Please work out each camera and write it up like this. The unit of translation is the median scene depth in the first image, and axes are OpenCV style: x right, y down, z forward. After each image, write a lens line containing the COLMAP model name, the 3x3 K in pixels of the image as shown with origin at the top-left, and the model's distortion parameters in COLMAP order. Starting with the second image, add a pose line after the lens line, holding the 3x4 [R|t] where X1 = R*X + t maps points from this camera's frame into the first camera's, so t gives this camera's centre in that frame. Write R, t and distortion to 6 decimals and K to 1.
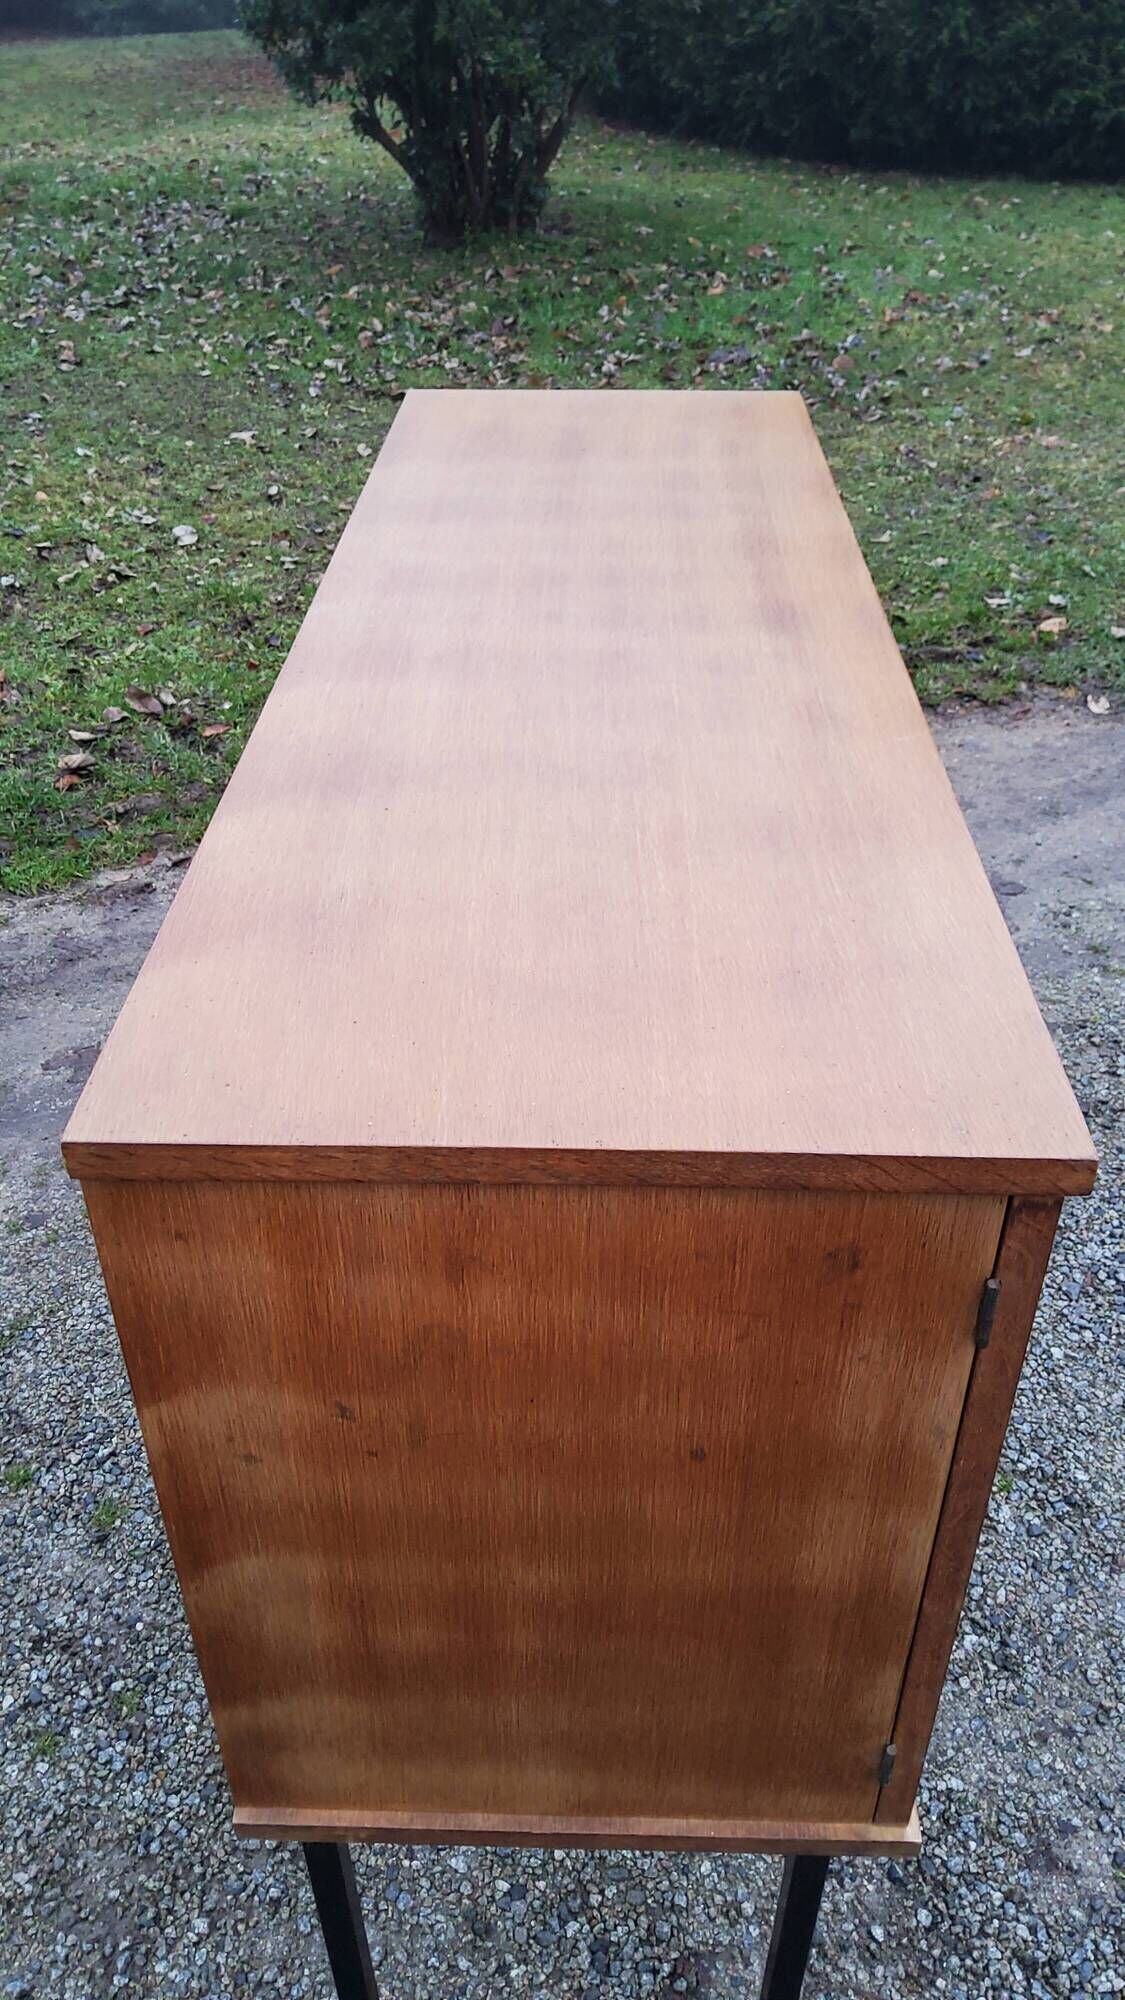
lens RADIAL K [[1529.2, 0, 560.9], [0, 1529.2, 997.9], [0, 0, 1]] dist [0.055299, -0.094611]
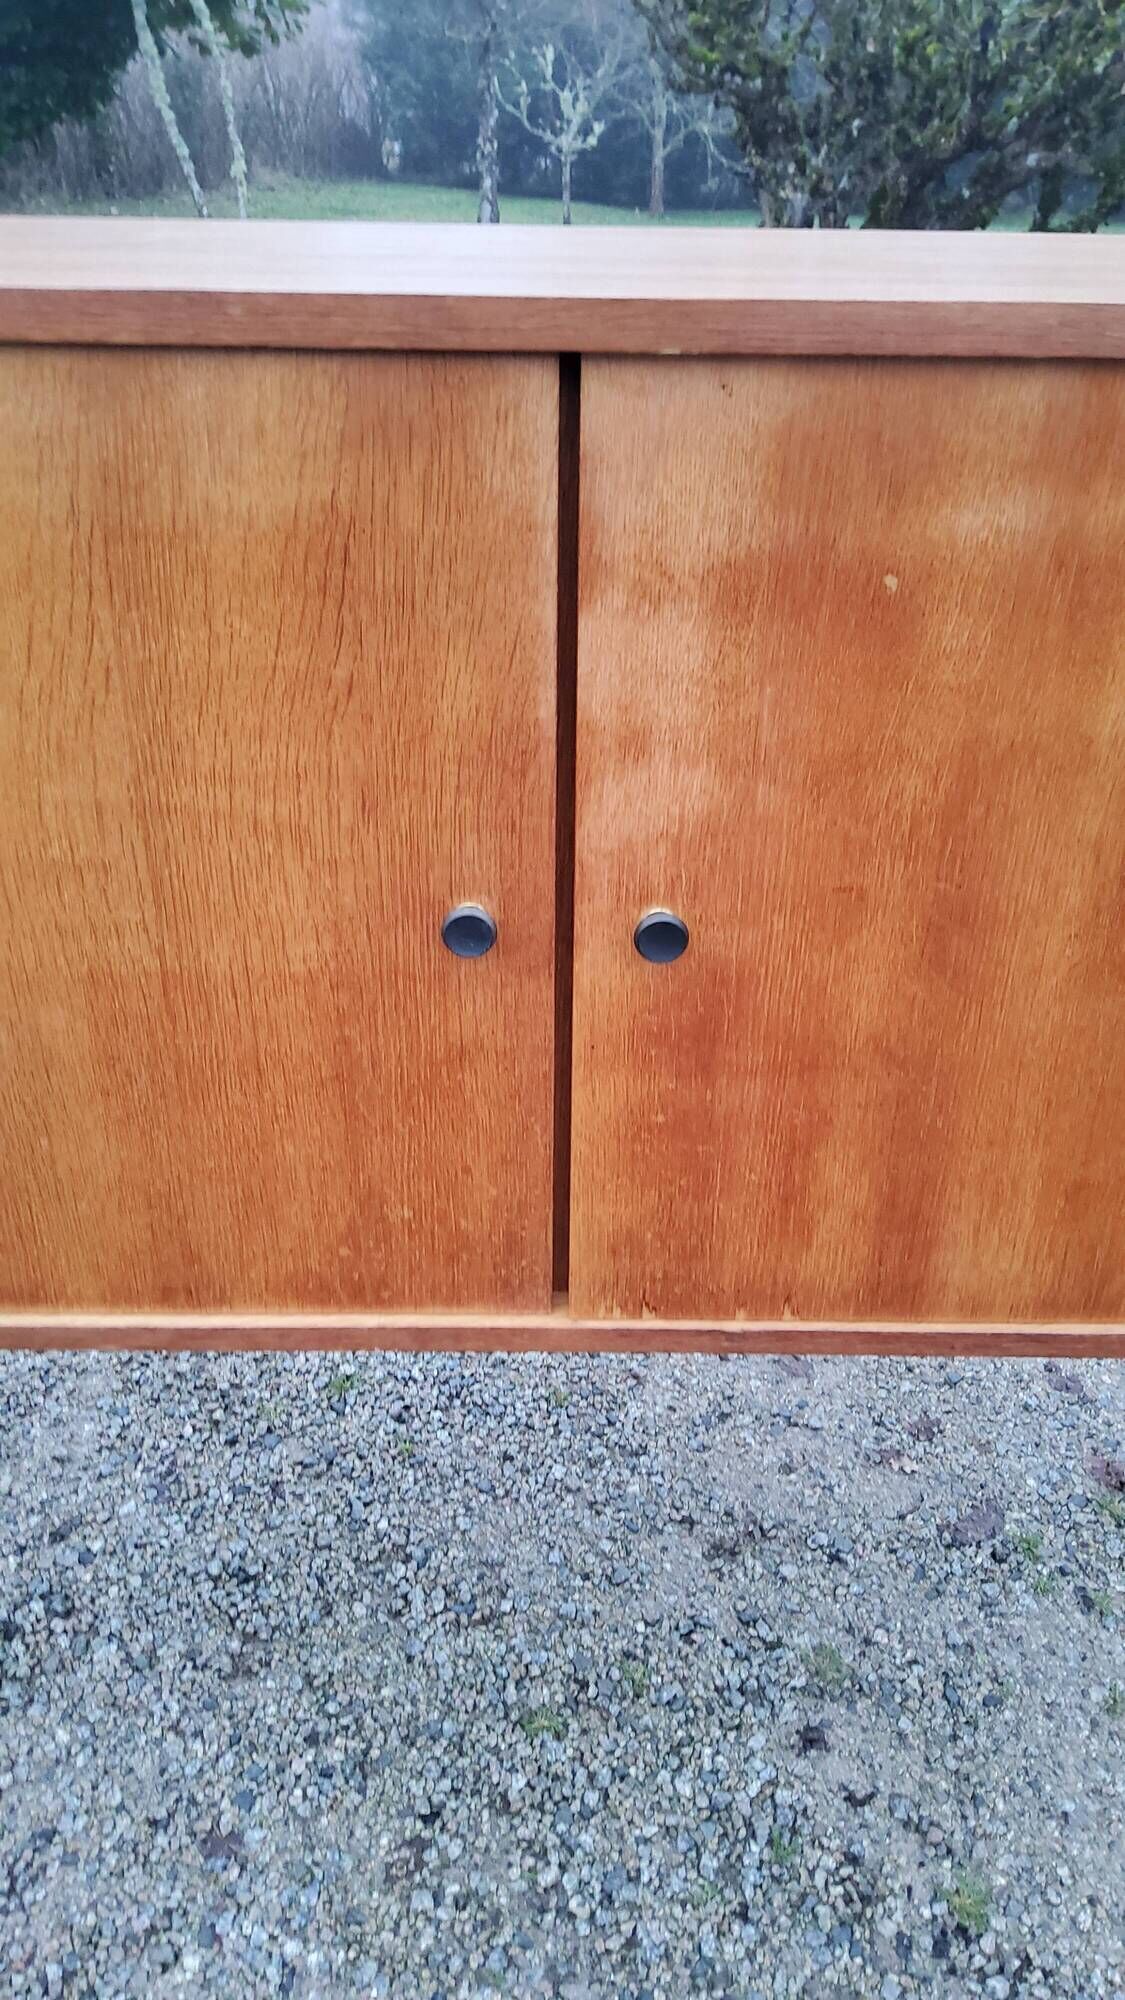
lens RADIAL K [[1501.5, 0, 573.2], [0, 1501.5, 994.2], [0, 0, 1]] dist [0.078932, -0.129573]
pose [[0.033058, 0.504536, -0.862757, 0.633796], [-0.591186, 0.705891, 0.390150, -0.235847], [0.805858, 0.497152, 0.321610, 0.753432]]
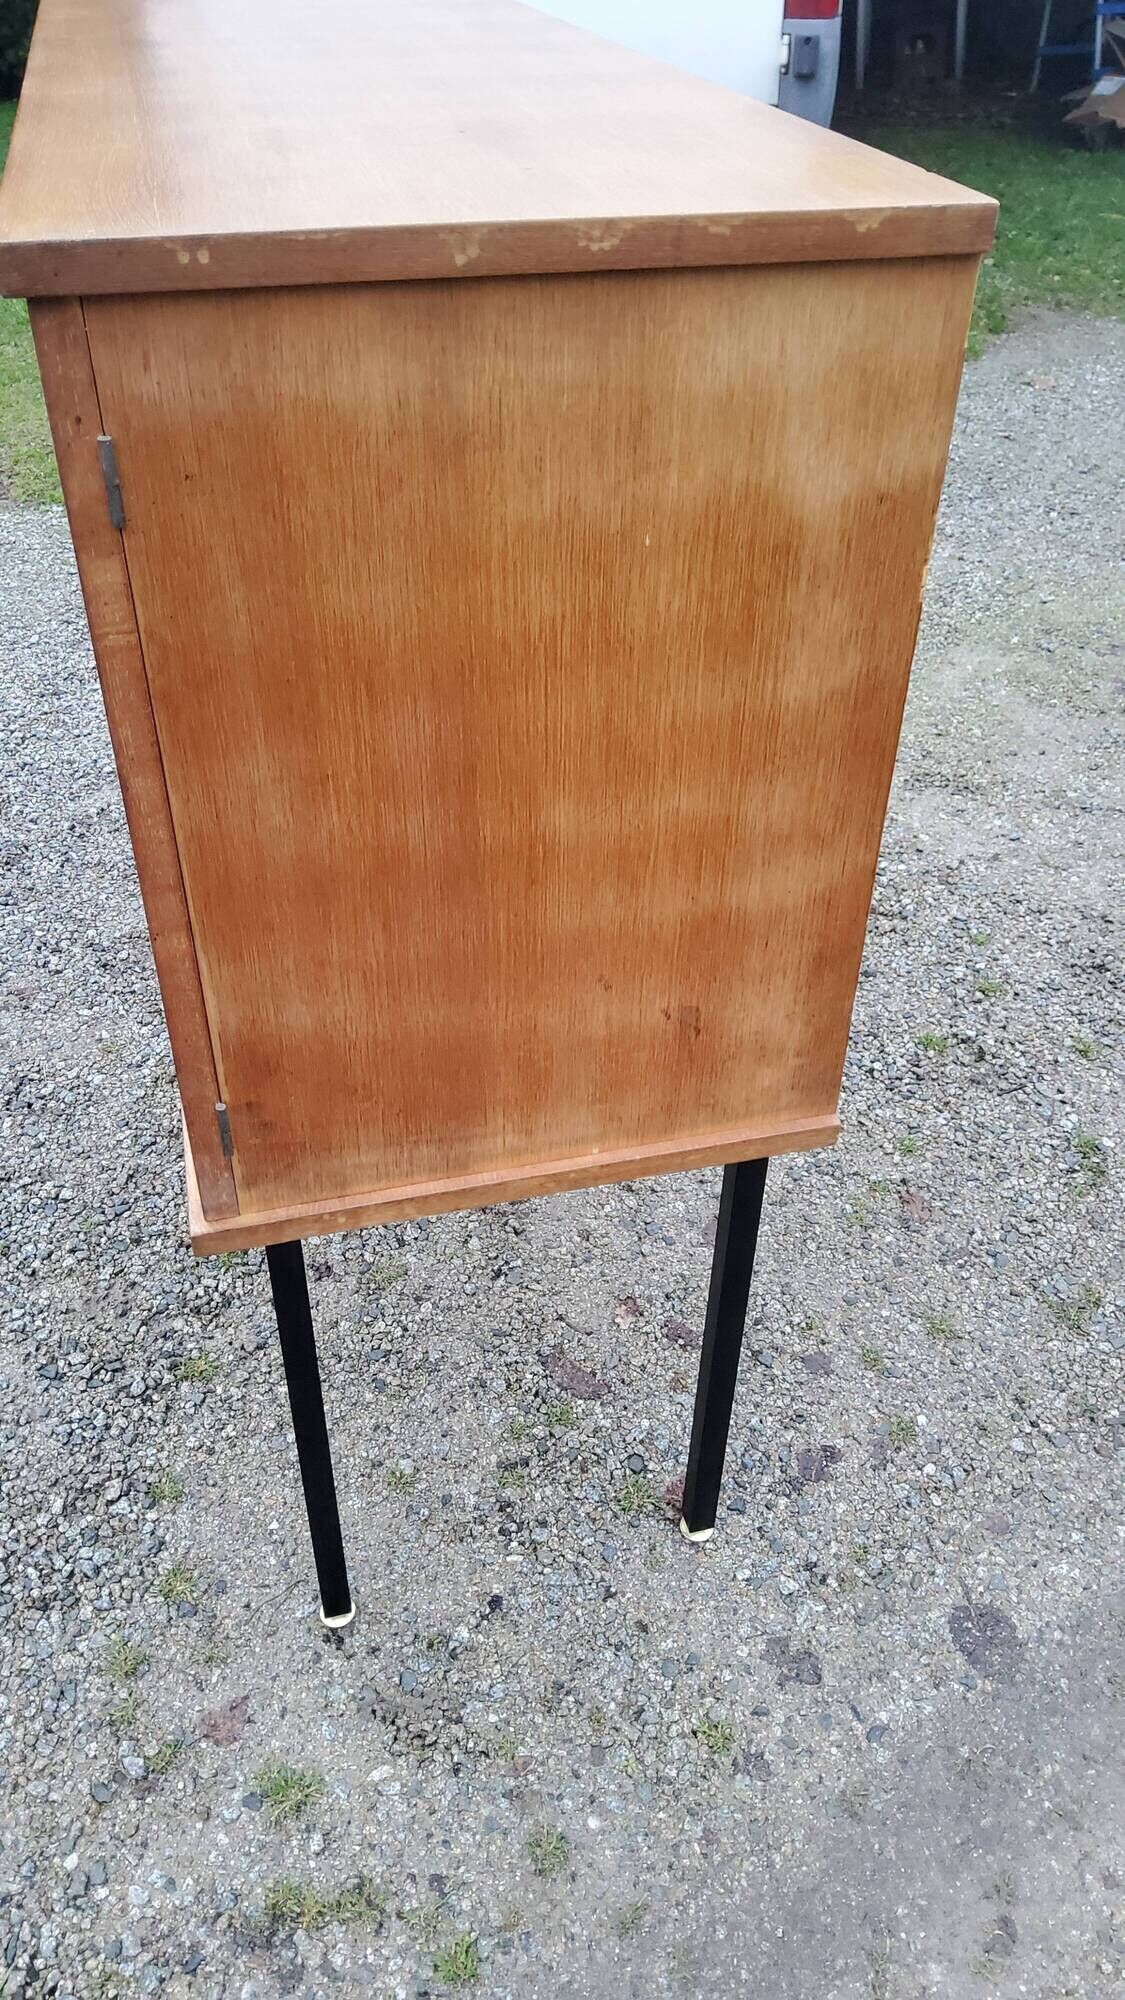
lens RADIAL K [[1501.5, 0, 562.6], [0, 1501.5, 1017.1], [0, 0, 1]] dist [0.078932, -0.129573]
pose [[-0.963009, 0.169895, -0.209164, 0.142638], [-0.156094, 0.281016, 0.946924, -0.807508], [0.219656, 0.944545, -0.244101, 1.475669]]
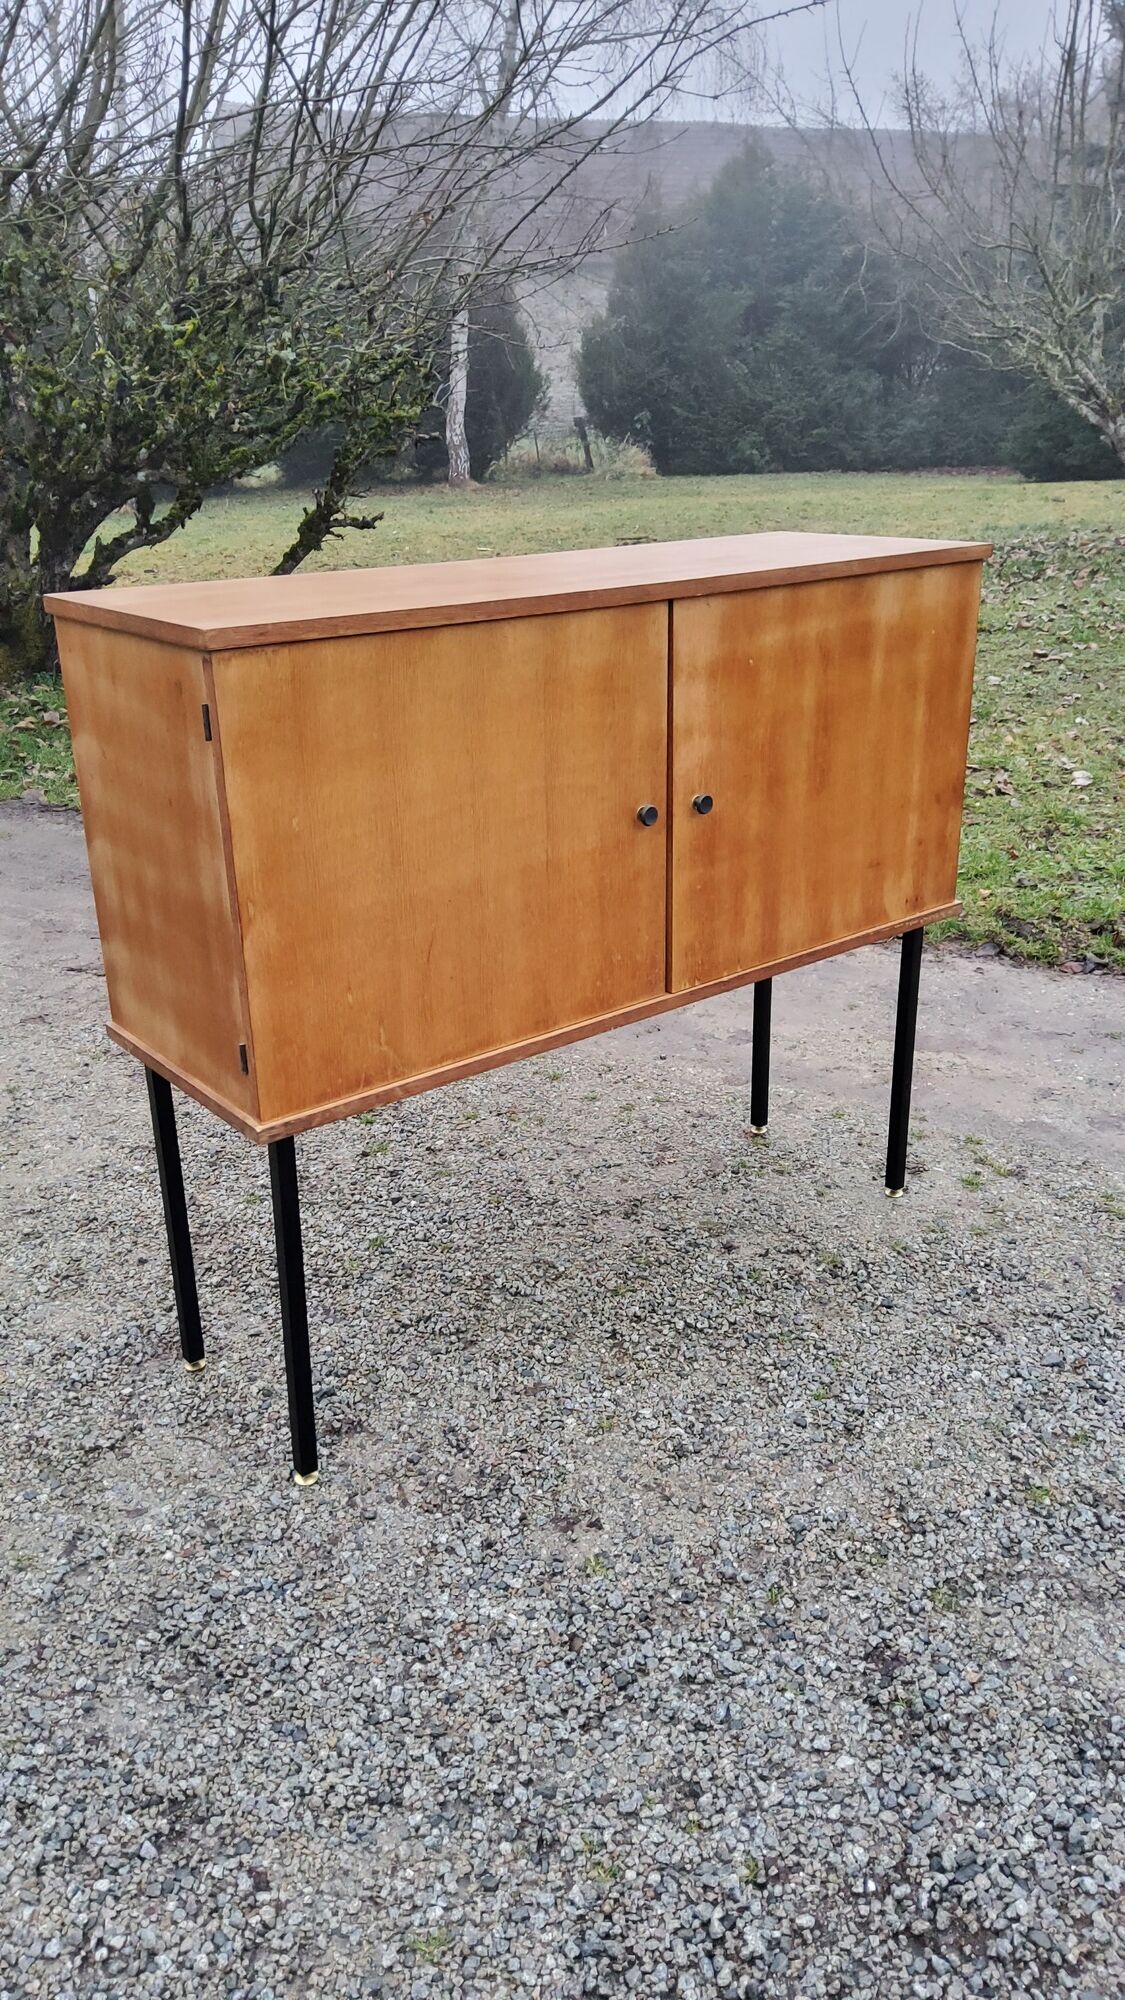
lens RADIAL K [[1491.2, 0, 572.4], [0, 1491.2, 990.9], [0, 0, 1]] dist [0.070932, -0.110767]
pose [[0.650032, 0.266070, -0.711804, 1.121670], [-0.428184, 0.902087, -0.053828, 0.218435], [0.627788, 0.339773, 0.700312, -0.046776]]
